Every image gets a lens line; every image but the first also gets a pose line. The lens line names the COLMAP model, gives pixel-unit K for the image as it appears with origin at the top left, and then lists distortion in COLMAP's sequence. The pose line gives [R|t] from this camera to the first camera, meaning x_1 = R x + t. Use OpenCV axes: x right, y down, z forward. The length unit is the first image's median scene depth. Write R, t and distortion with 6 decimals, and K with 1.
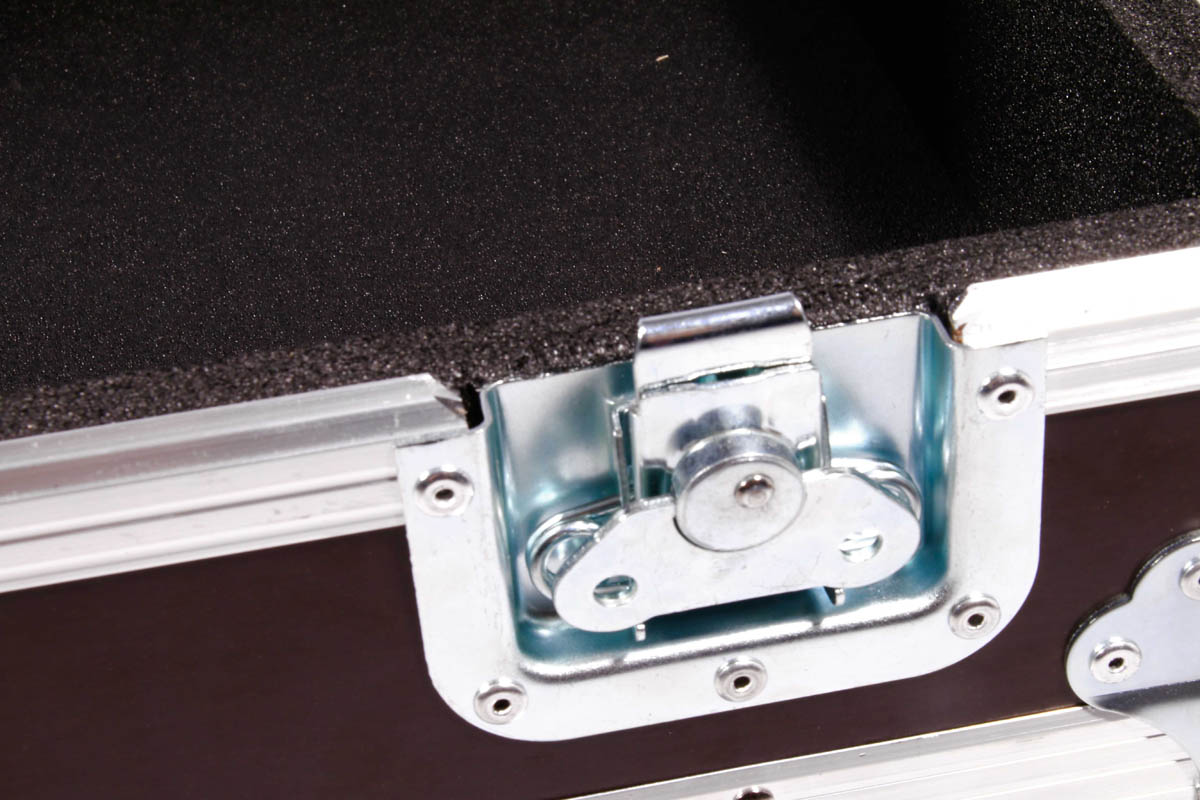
lens RADIAL K [[2448.3, 0, 600.0], [0, 2448.3, 400.0], [0, 0, 1]] dist [0.192721, -0.054674]
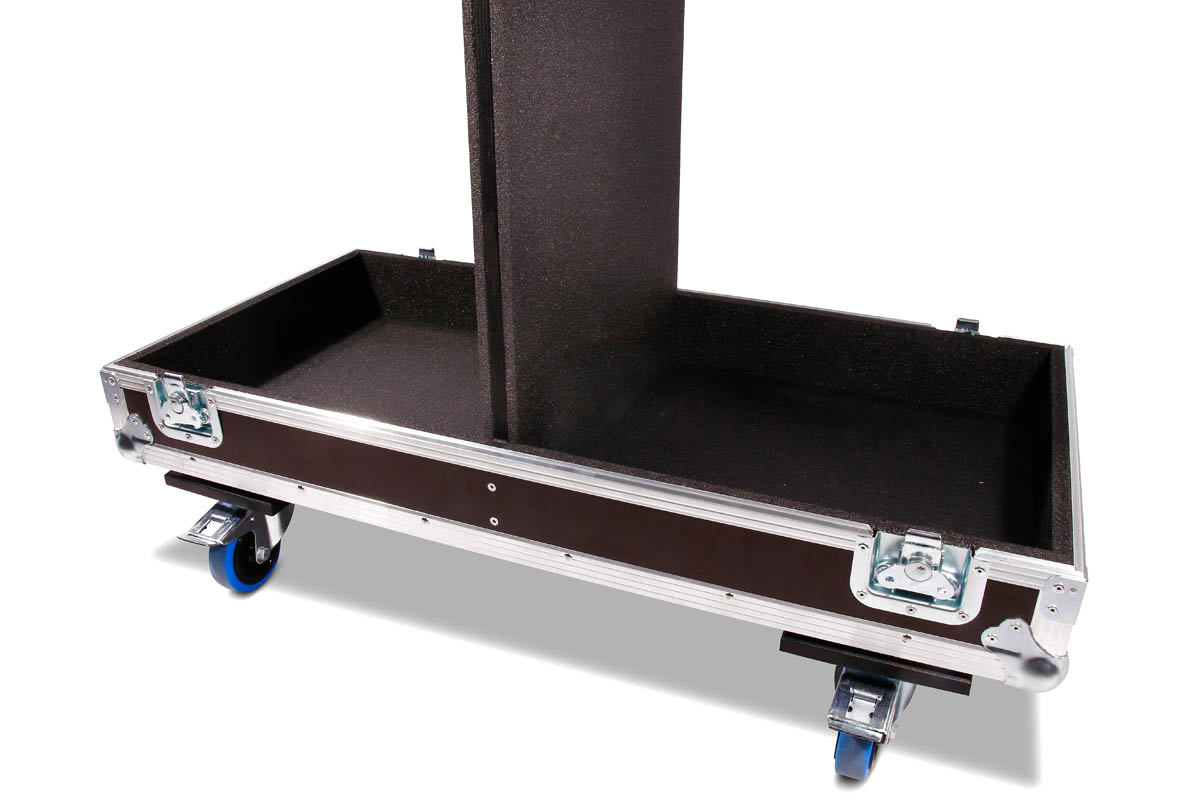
lens RADIAL K [[990.1, 0, 600.0], [0, 990.1, 400.0], [0, 0, 1]] dist [-0.141722, 0.003153]
pose [[0.834861, 0.303441, -0.459271, 0.307100], [-0.362582, 0.930910, -0.044046, 0.038584], [0.414175, 0.203296, 0.887203, -1.045616]]
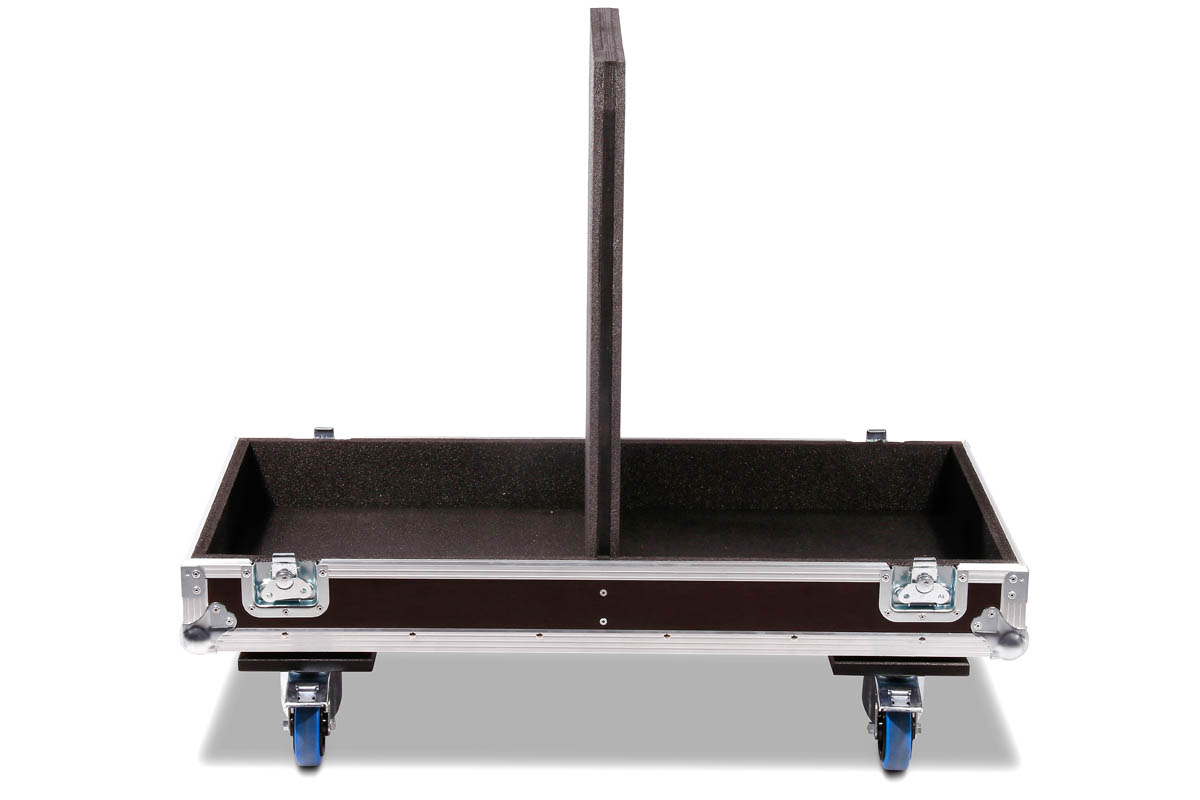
lens RADIAL K [[2448.3, 0, 600.0], [0, 2448.3, 400.0], [0, 0, 1]] dist [0.192721, -0.054674]
pose [[0.979703, 0.131203, -0.151551, 0.146151], [-0.169712, 0.945243, -0.278771, 1.739860], [0.106677, 0.298833, 0.948324, -6.305296]]
